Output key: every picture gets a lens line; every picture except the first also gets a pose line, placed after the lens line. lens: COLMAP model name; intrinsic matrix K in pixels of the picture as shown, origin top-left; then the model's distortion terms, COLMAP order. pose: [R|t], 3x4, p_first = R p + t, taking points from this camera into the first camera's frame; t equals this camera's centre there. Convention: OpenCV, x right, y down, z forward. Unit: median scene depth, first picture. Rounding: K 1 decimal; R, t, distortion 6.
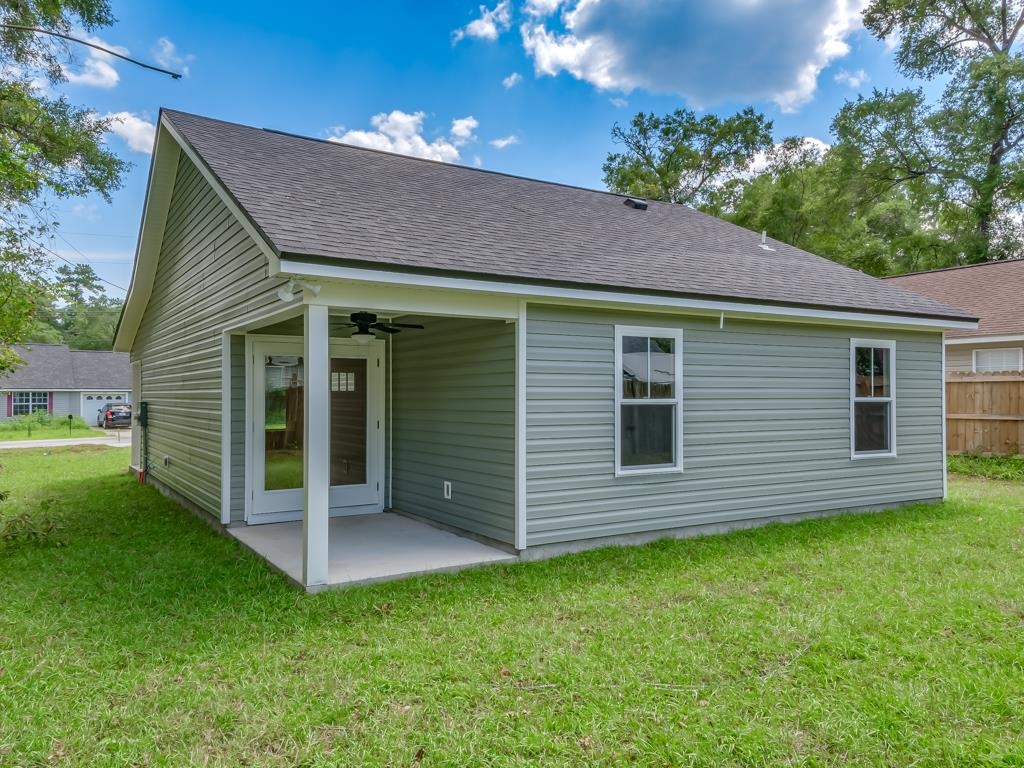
lens RADIAL K [[730.5, 0, 512.0], [0, 730.5, 384.0], [0, 0, 1]] dist [0.001348, 0.001656]
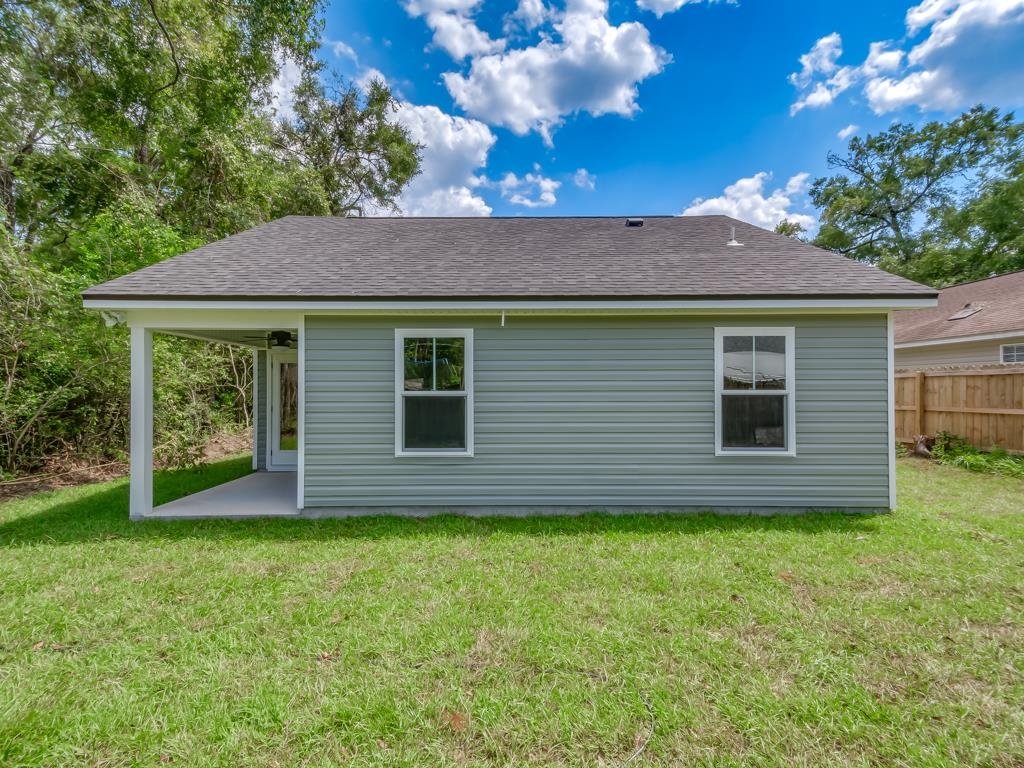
lens RADIAL K [[499.3, 0, 544.3], [0, 499.3, 392.7], [0, 0, 1]] dist [0.004008, -0.000458]
pose [[0.867656, 0.003990, -0.497148, 0.638723], [0.009257, 0.999665, 0.024178, 0.004322], [0.497078, -0.025580, 0.867329, 0.351596]]
